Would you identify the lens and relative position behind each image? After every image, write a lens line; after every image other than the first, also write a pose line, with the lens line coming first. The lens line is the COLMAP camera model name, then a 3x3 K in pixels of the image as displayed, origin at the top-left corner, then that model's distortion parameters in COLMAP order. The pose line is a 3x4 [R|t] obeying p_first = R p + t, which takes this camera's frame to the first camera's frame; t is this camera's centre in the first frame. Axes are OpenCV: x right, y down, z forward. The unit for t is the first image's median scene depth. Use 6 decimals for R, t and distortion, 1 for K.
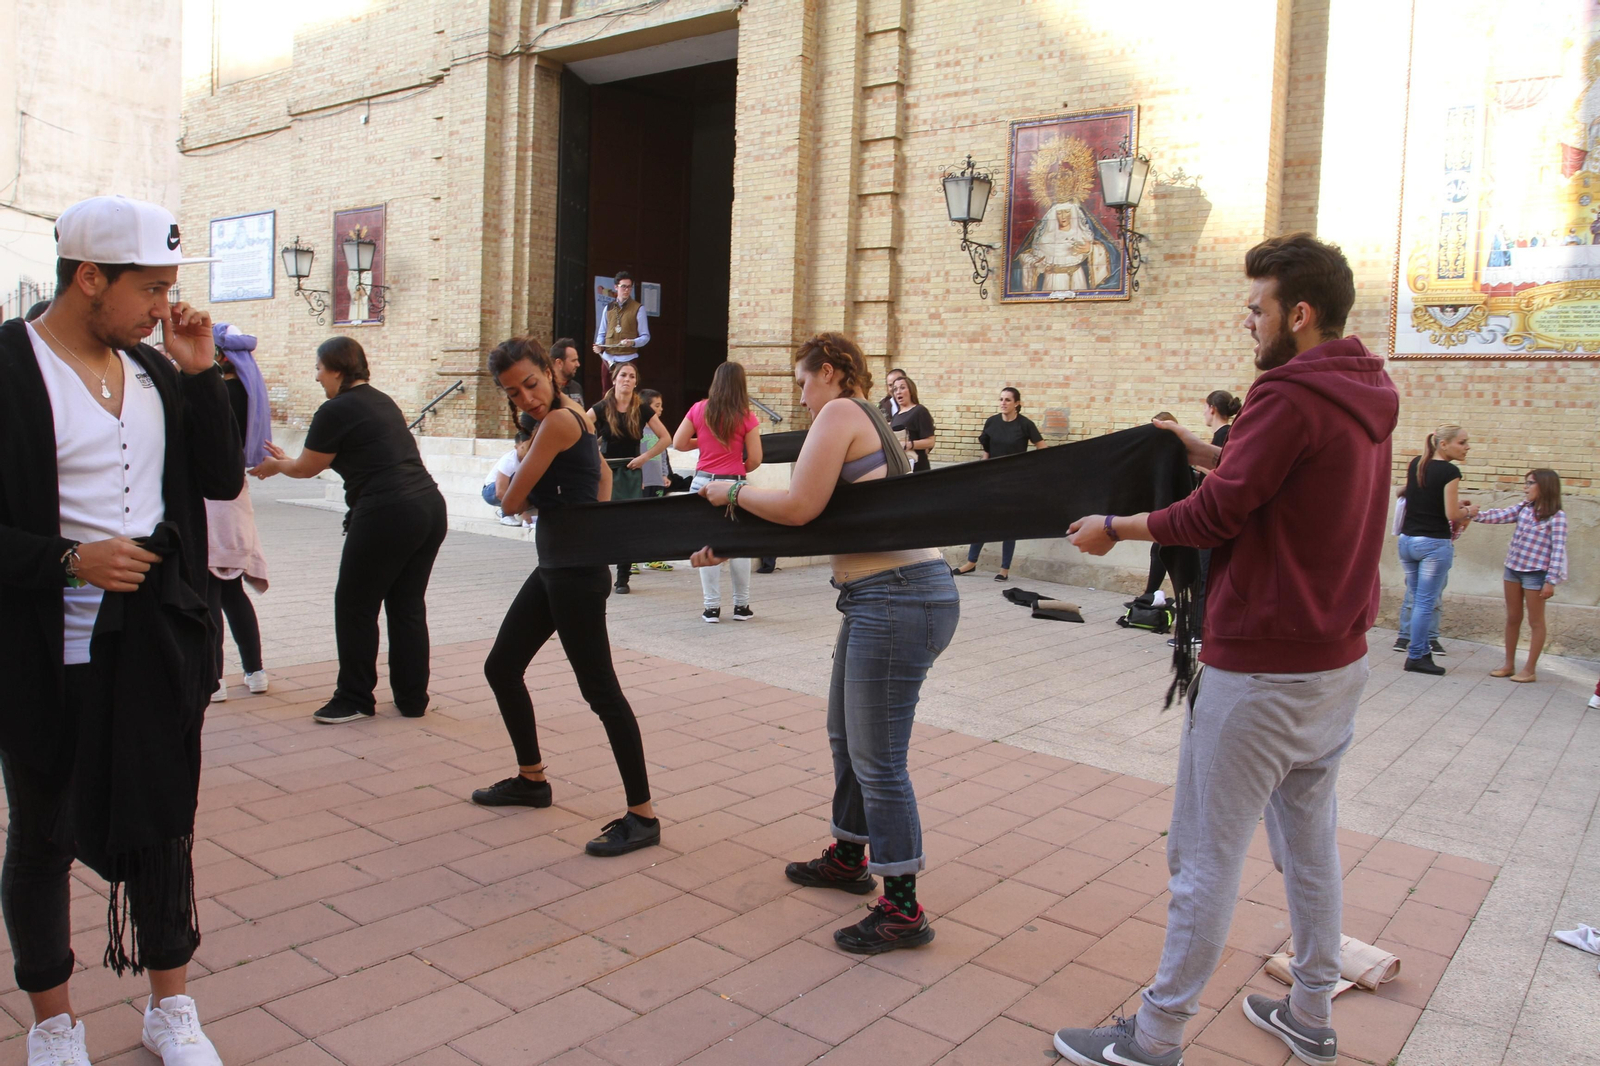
lens RADIAL K [[1249.5, 0, 800.0], [0, 1249.5, 533.0], [0, 0, 1]] dist [-0.089567, 0.060323]
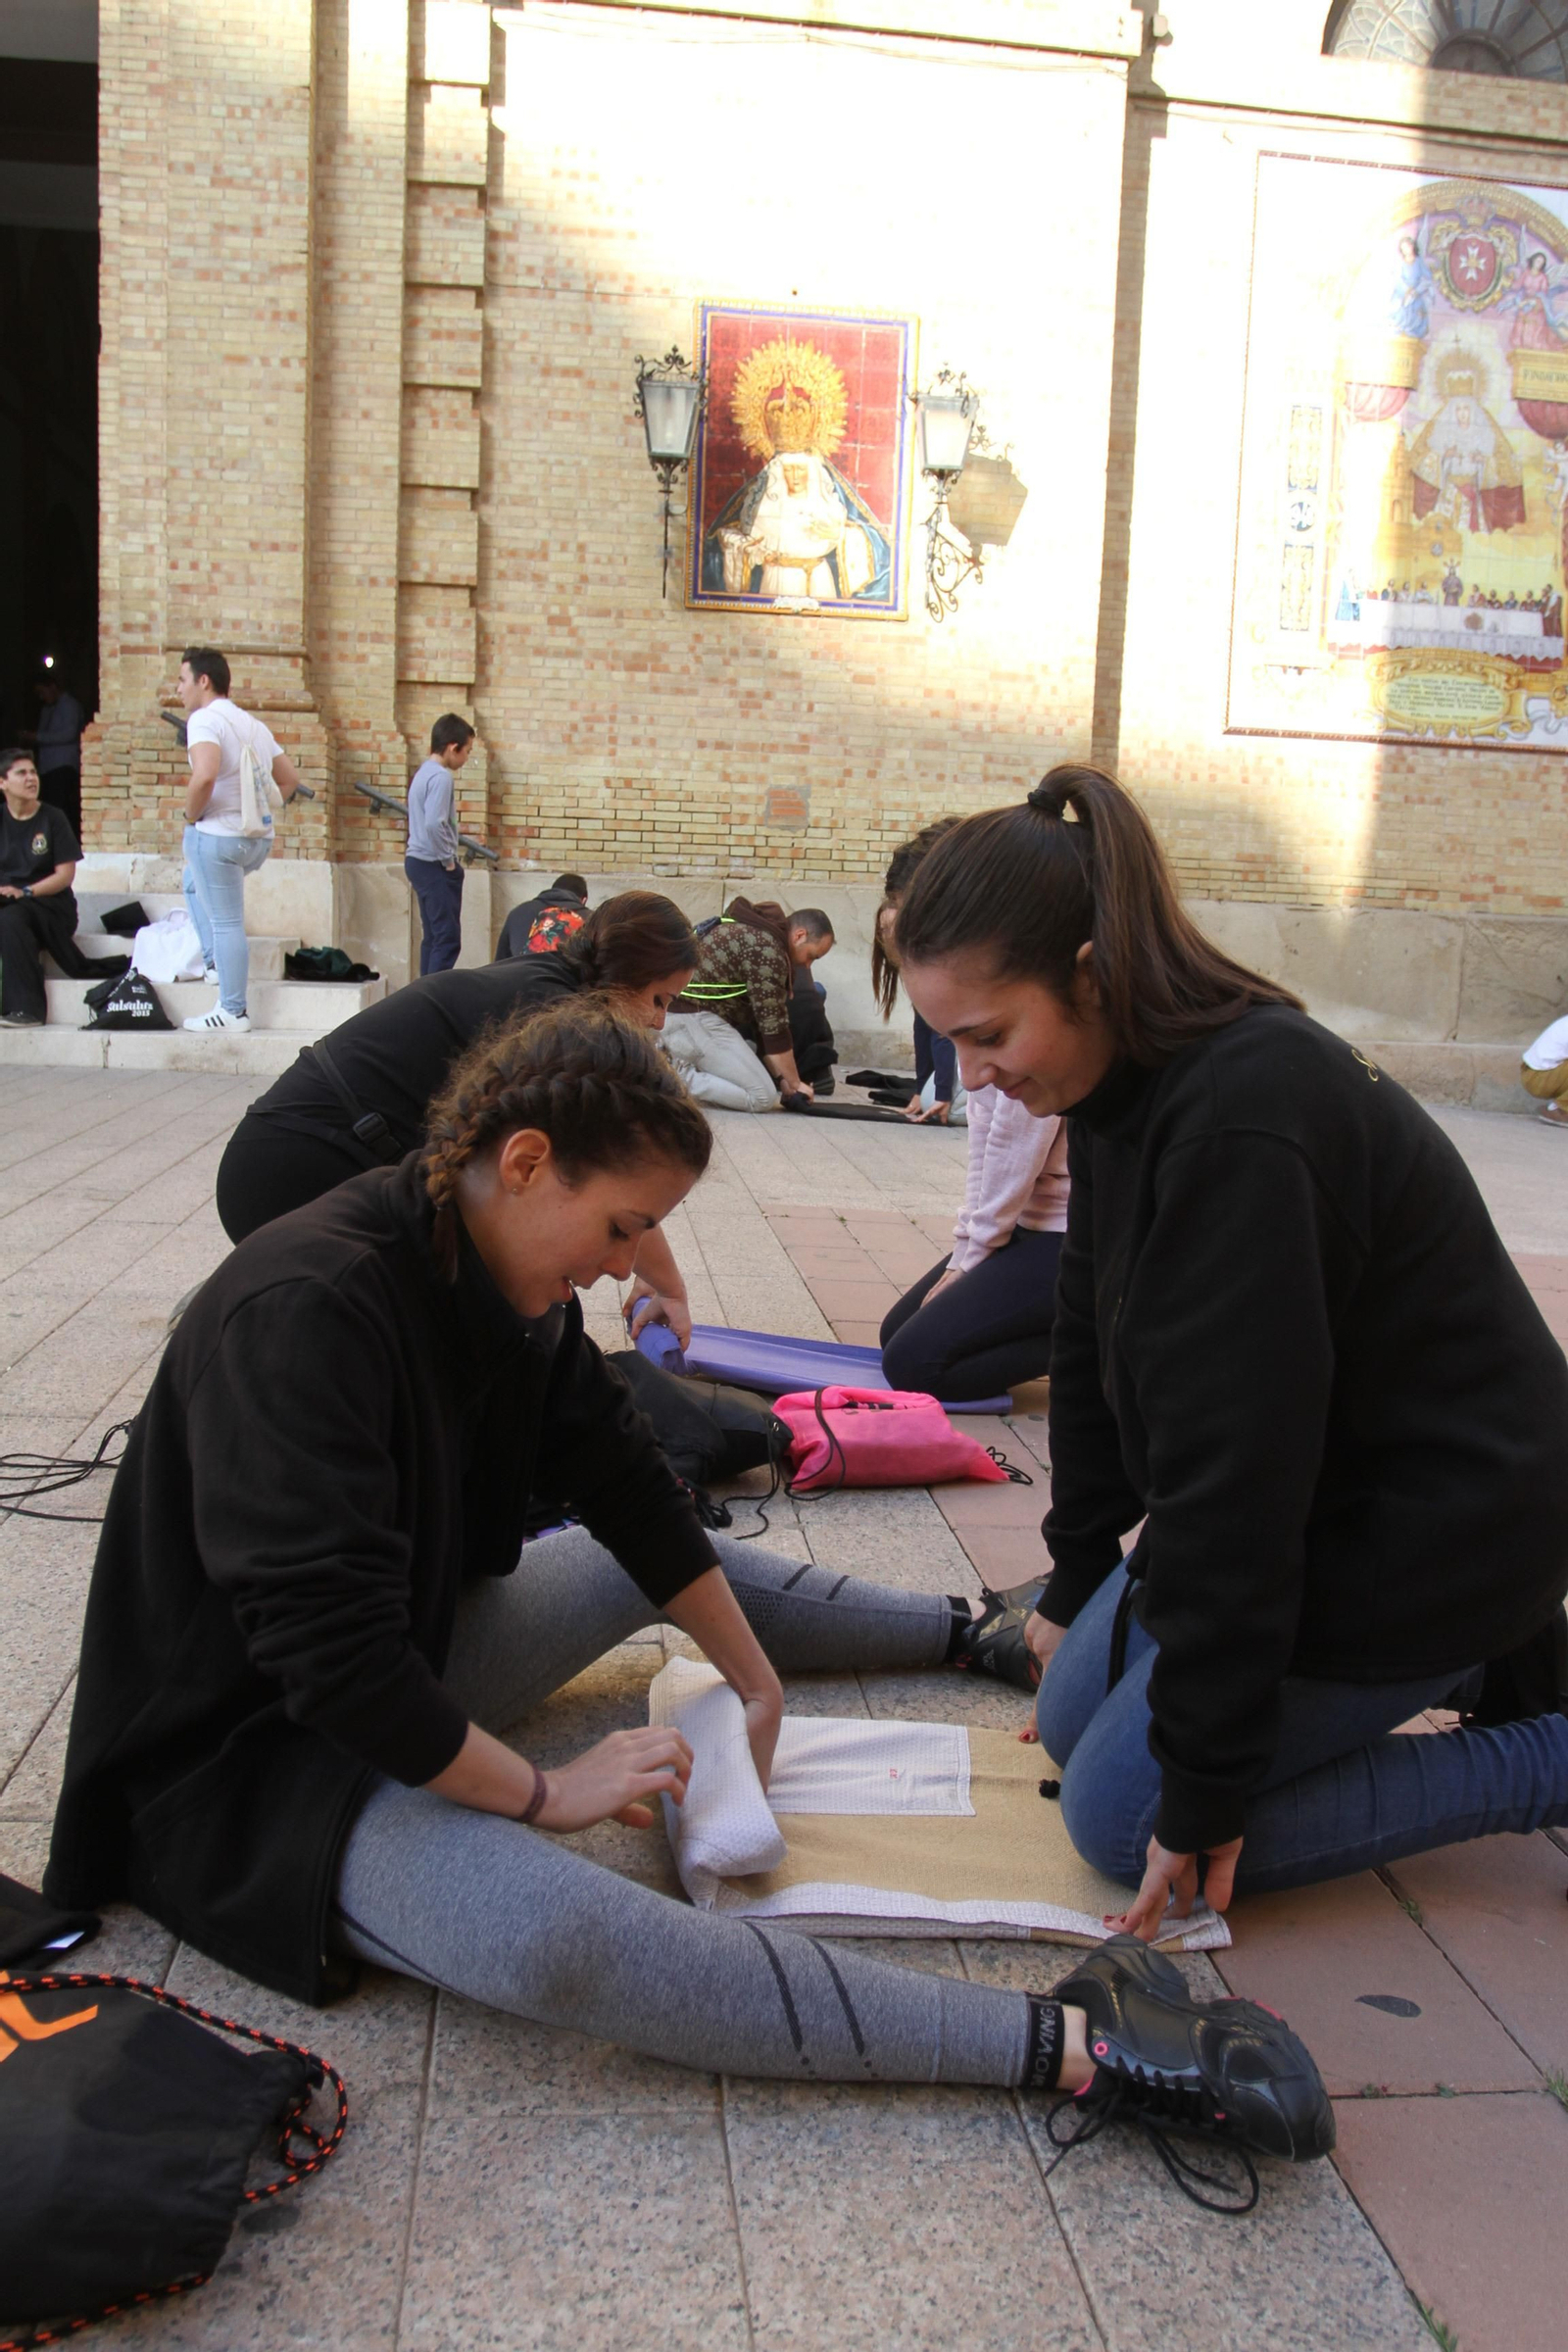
lens RADIAL K [[1836.8, 0, 784.0], [0, 1836.8, 1176.0], [0, 0, 1]] dist [-0.089567, 0.060323]
pose [[0.727437, -0.109529, 0.677377, -0.424364], [0.047293, 0.992834, 0.109749, -0.005686], [-0.684543, -0.047800, 0.727404, 0.304779]]
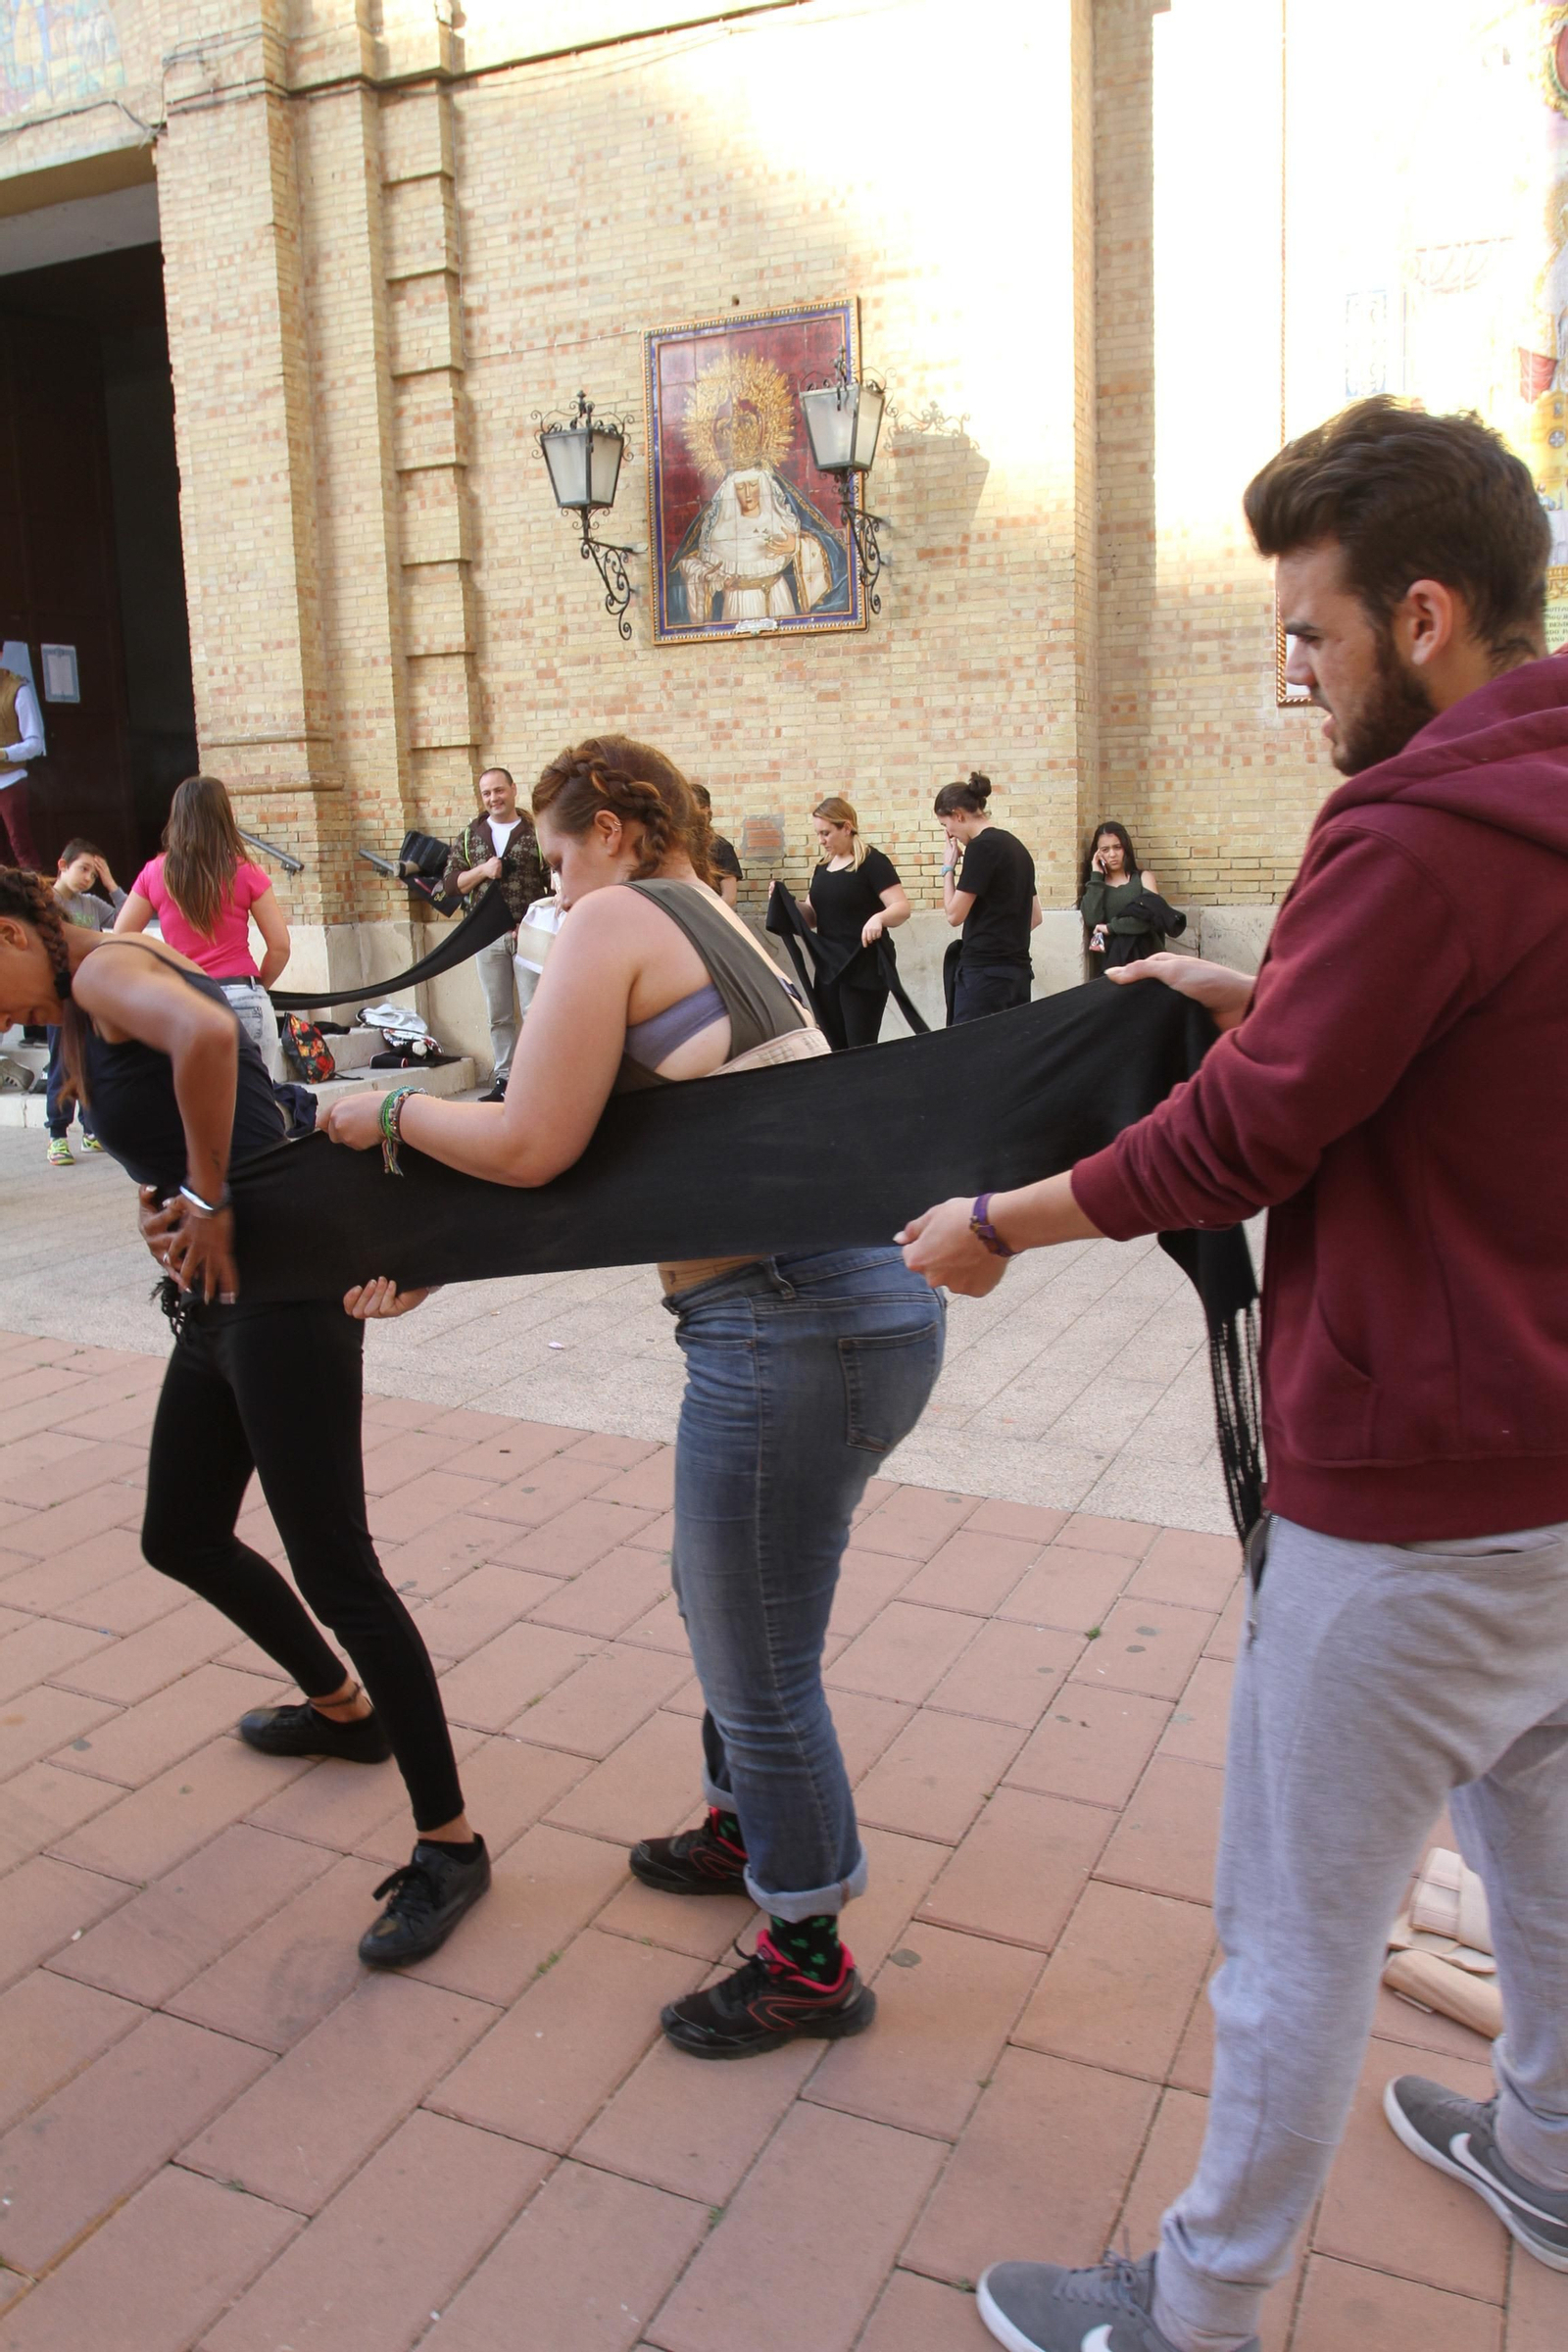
lens RADIAL K [[1836.8, 0, 784.0], [0, 1836.8, 1176.0], [0, 0, 1]] dist [-0.089567, 0.060323]
pose [[0.971130, -0.106912, 0.213253, 0.007091], [0.085844, 0.990681, 0.105741, -0.018755], [-0.222571, -0.084382, 0.971258, 0.109363]]
